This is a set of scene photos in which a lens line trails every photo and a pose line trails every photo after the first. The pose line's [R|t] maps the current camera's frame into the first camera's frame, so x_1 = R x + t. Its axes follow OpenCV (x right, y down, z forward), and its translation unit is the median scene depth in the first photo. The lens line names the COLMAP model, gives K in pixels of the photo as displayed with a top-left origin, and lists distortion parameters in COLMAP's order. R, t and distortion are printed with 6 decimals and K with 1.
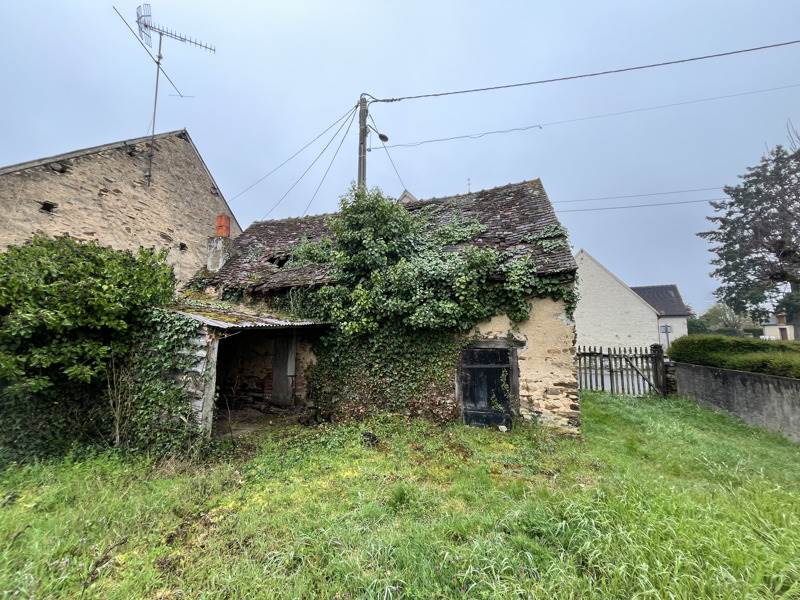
lens RADIAL K [[327.0, 0, 397.1], [0, 327.0, 297.9], [0, 0, 1]] dist [-0.001069, 0.000211]
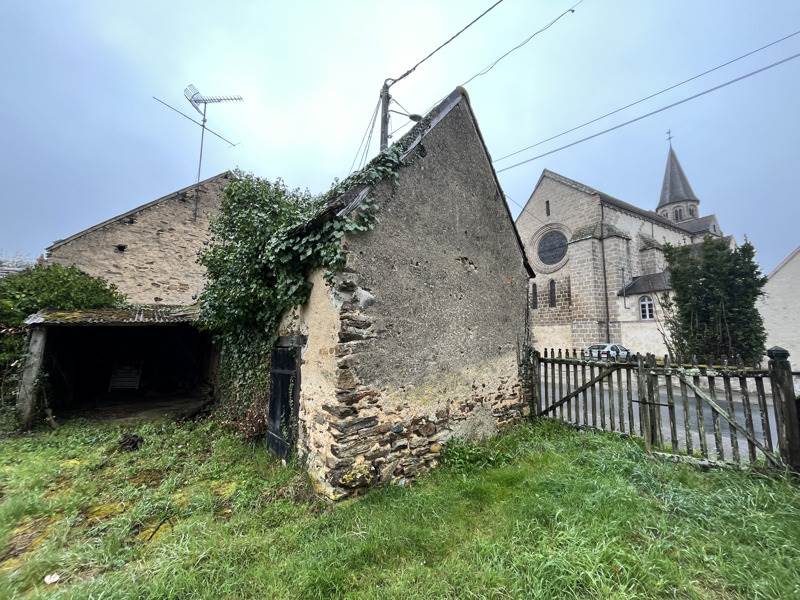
lens RADIAL K [[327.0, 0, 399.0], [0, 327.0, 298.9], [0, 0, 1]] dist [-0.001069, 0.000211]
pose [[0.836004, -0.070351, -0.544195, 0.679297], [0.056999, 0.997516, -0.041392, 0.071802], [0.545755, 0.003585, 0.837937, 0.412741]]
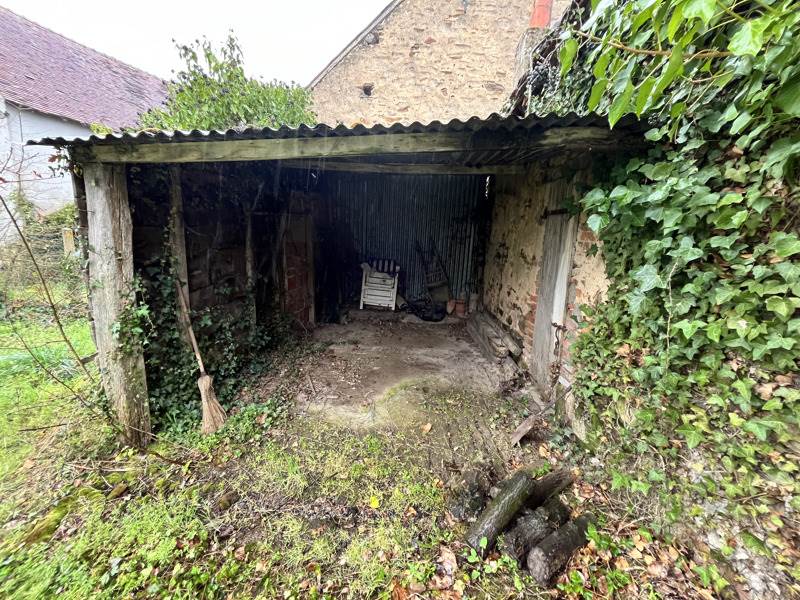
lens RADIAL K [[327.0, 0, 399.7], [0, 327.0, 296.9], [0, 0, 1]] dist [-0.001069, 0.000211]
pose [[0.266737, 0.168887, -0.948856, -0.038767], [0.076257, 0.977741, 0.195465, 0.118229], [0.960748, -0.124495, 0.247921, 0.708728]]
